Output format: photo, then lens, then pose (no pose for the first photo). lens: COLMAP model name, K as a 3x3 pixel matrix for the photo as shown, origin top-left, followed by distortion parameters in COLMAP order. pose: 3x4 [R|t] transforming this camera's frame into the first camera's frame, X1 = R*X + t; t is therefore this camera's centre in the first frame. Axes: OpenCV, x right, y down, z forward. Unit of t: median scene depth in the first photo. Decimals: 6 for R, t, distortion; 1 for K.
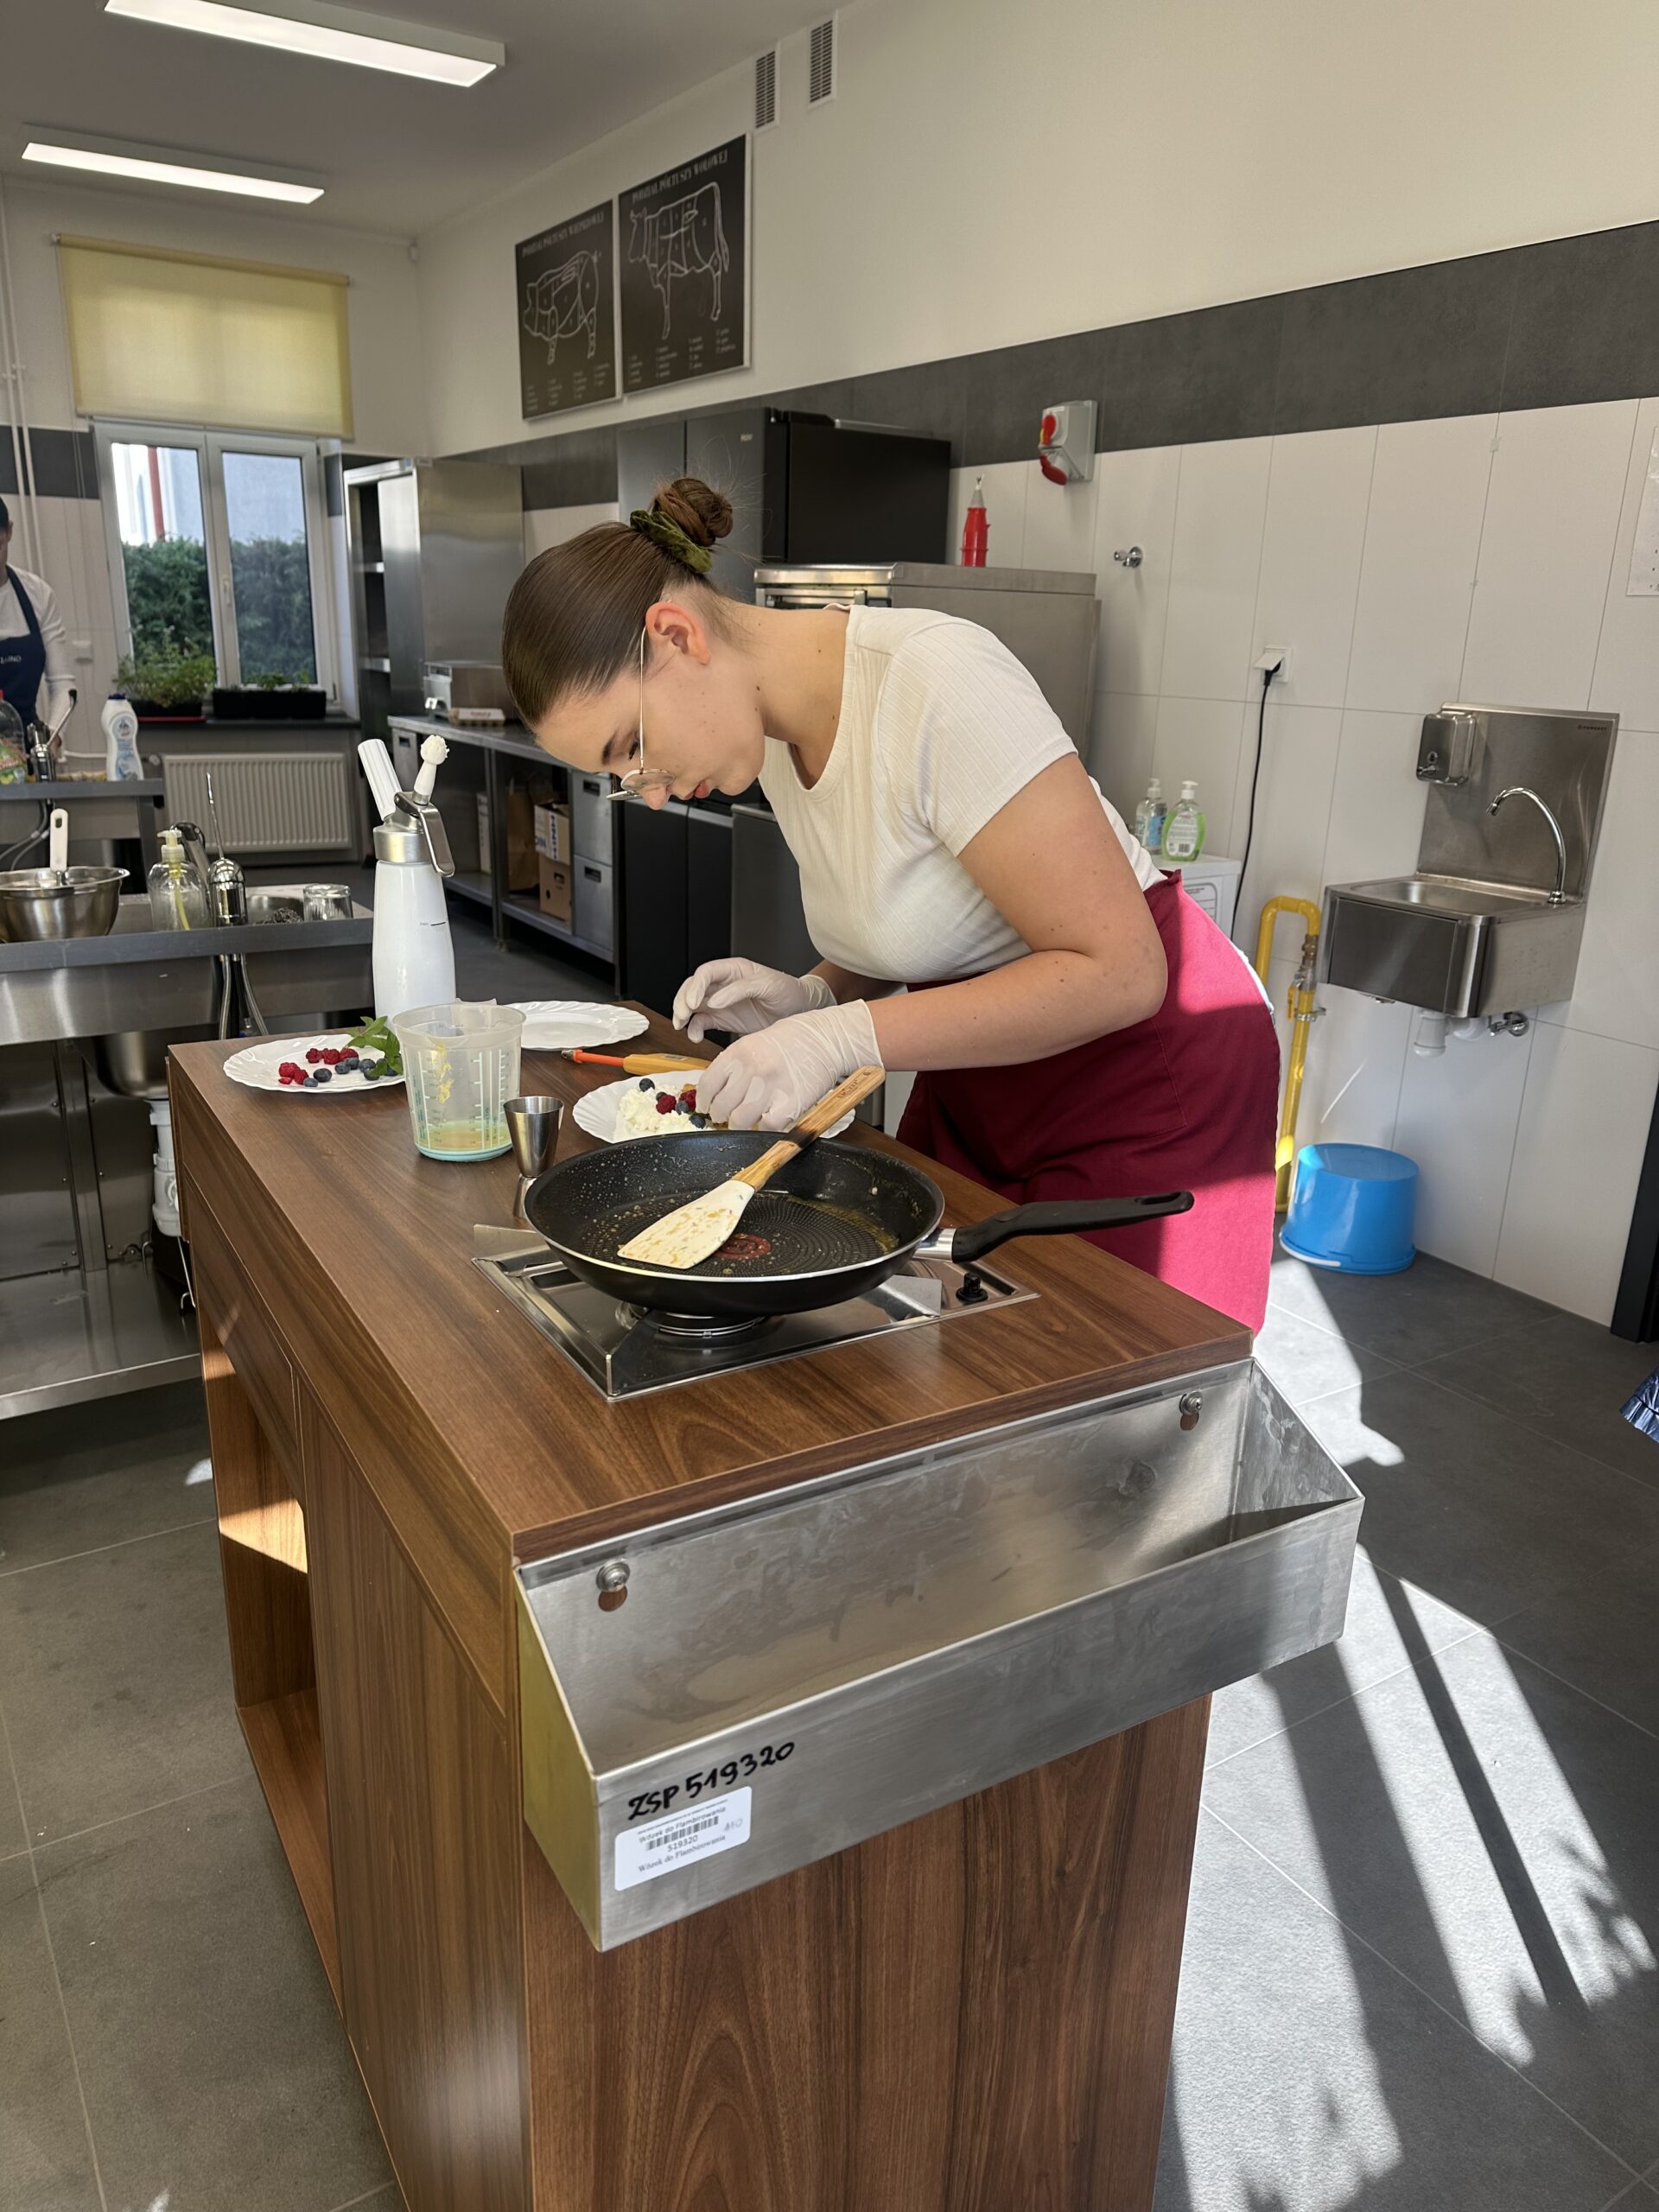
lens RADIAL K [[1539.6, 0, 871.7], [0, 1539.6, 1116.2], [0, 0, 1]] dist [-0.024405, -0.004289]
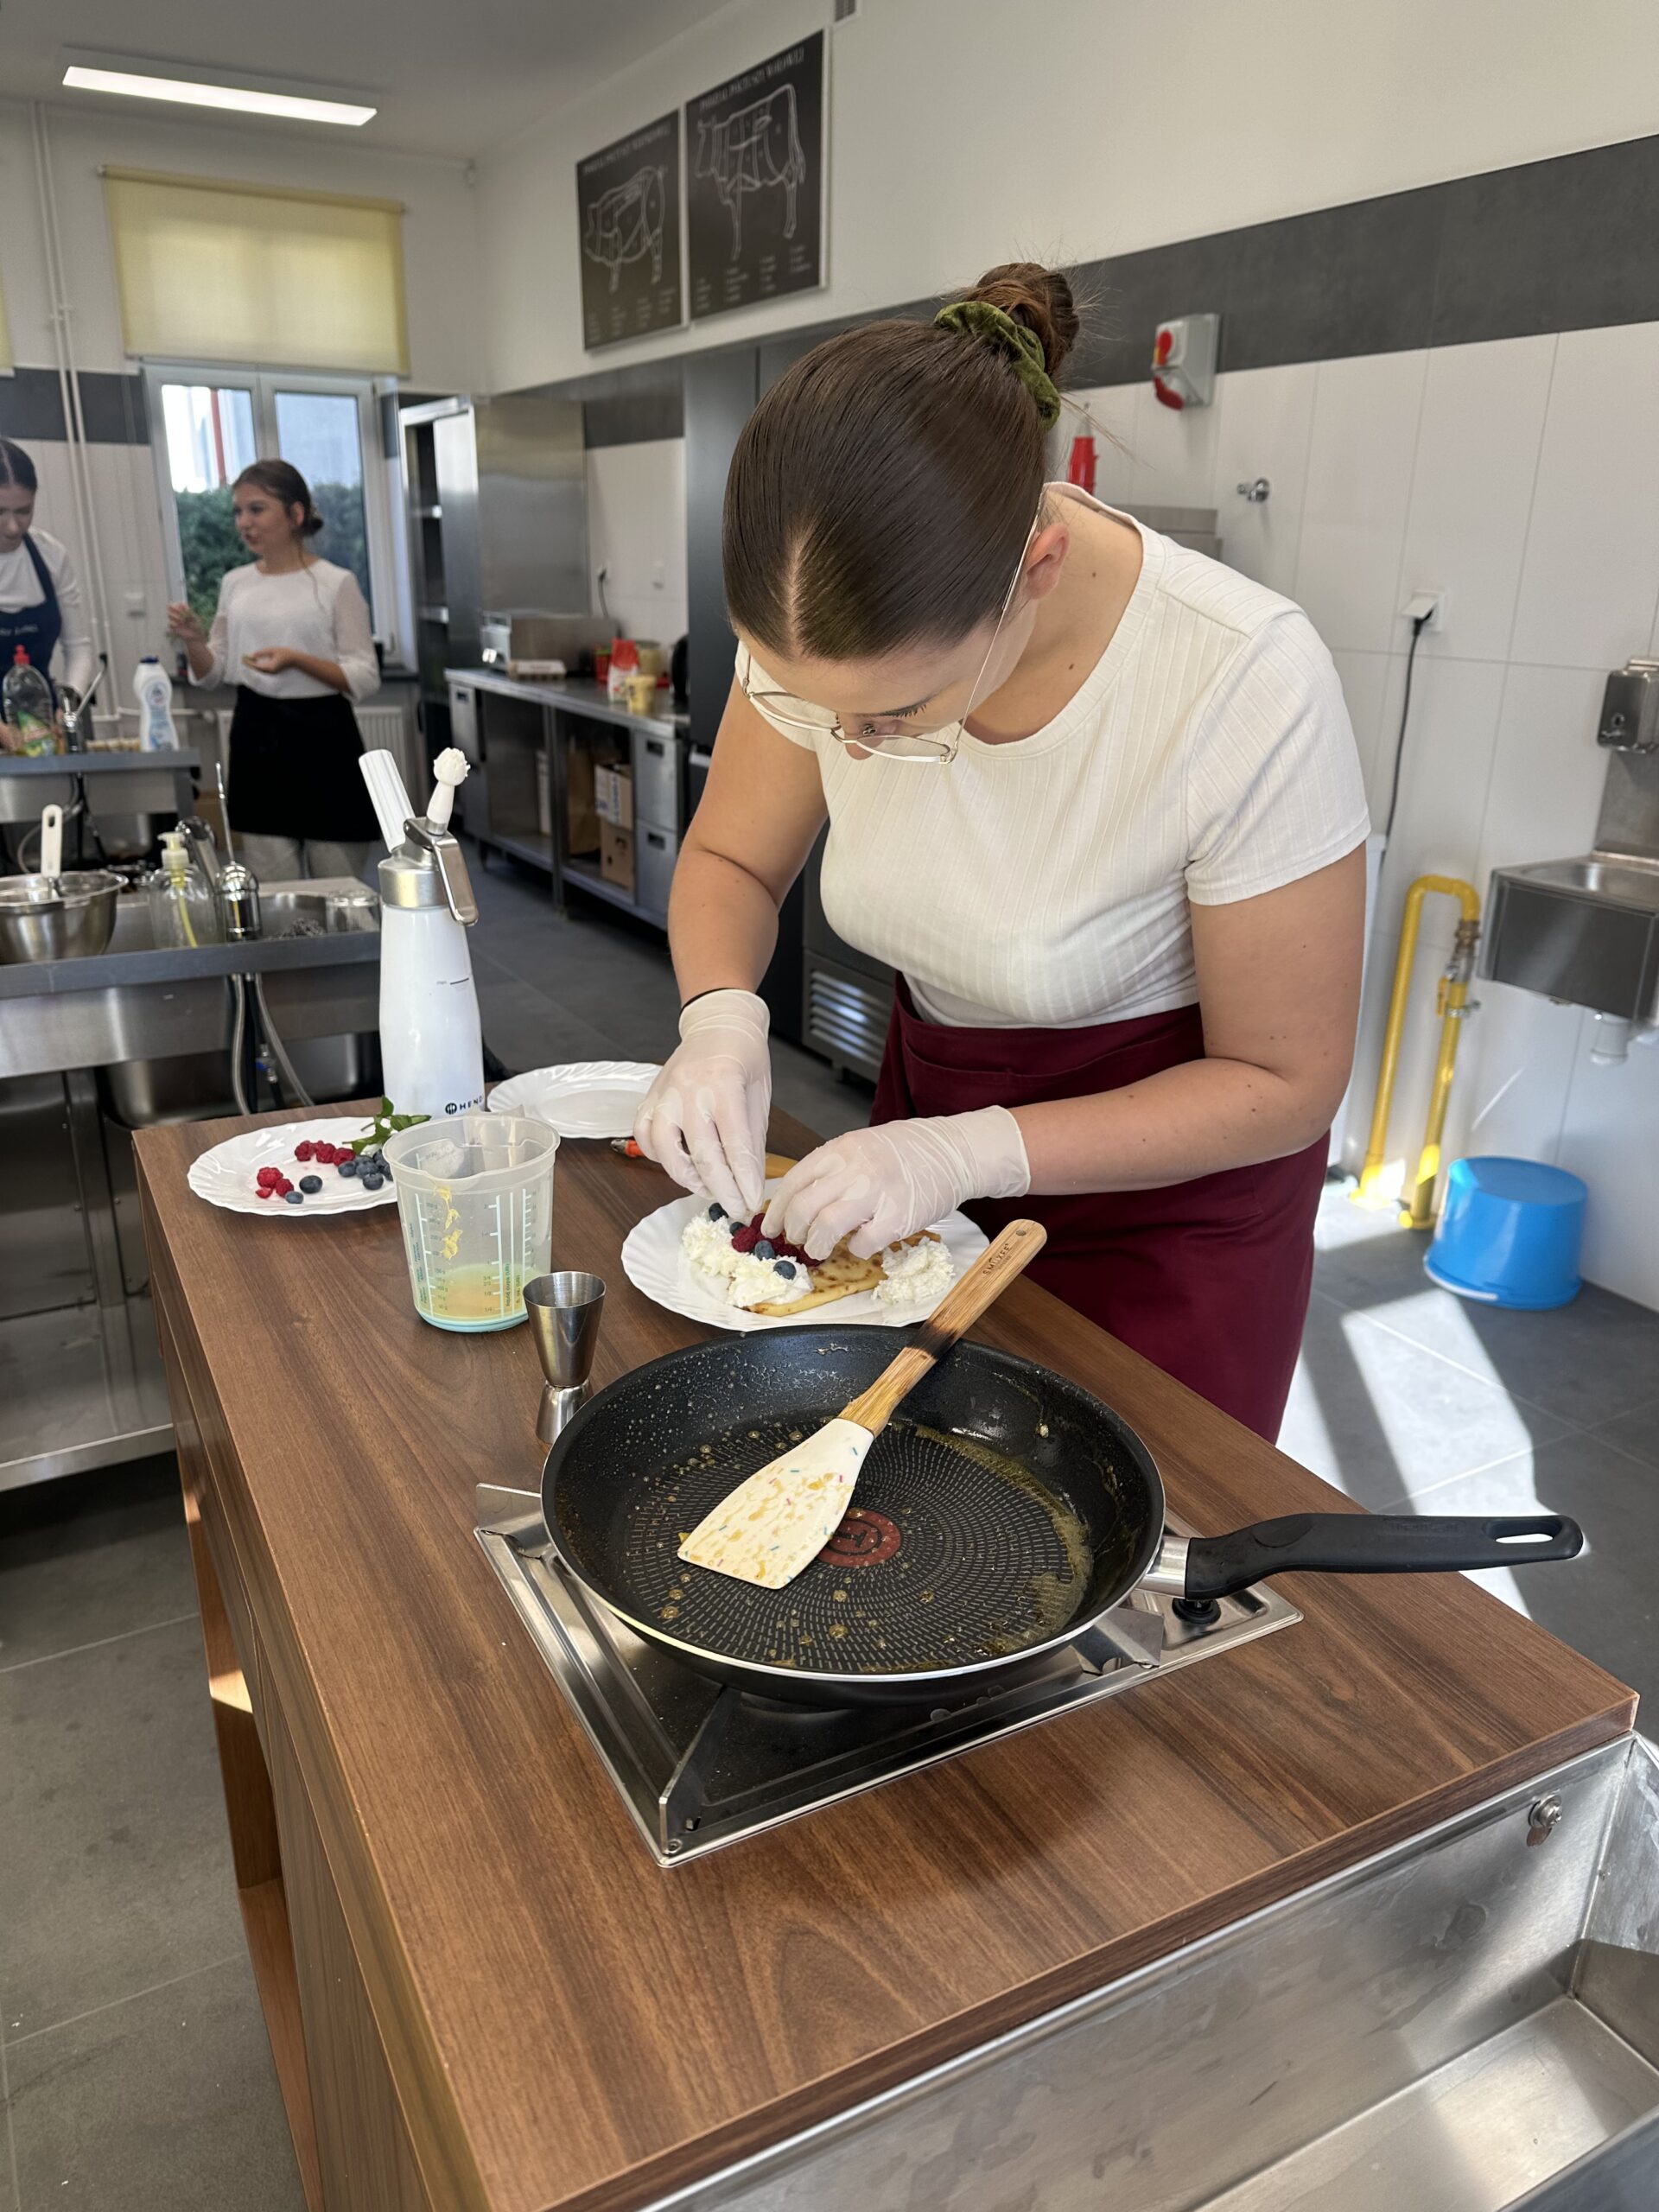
lens RADIAL K [[1539.6, 0, 853.3], [0, 1539.6, 1101.0], [0, 0, 1]] dist [-0.024405, -0.004289]
pose [[0.998450, 0.004497, -0.055473, -0.016262], [-0.002845, 0.999551, 0.029834, -0.042231], [0.055582, -0.029630, 0.998014, 0.104815]]
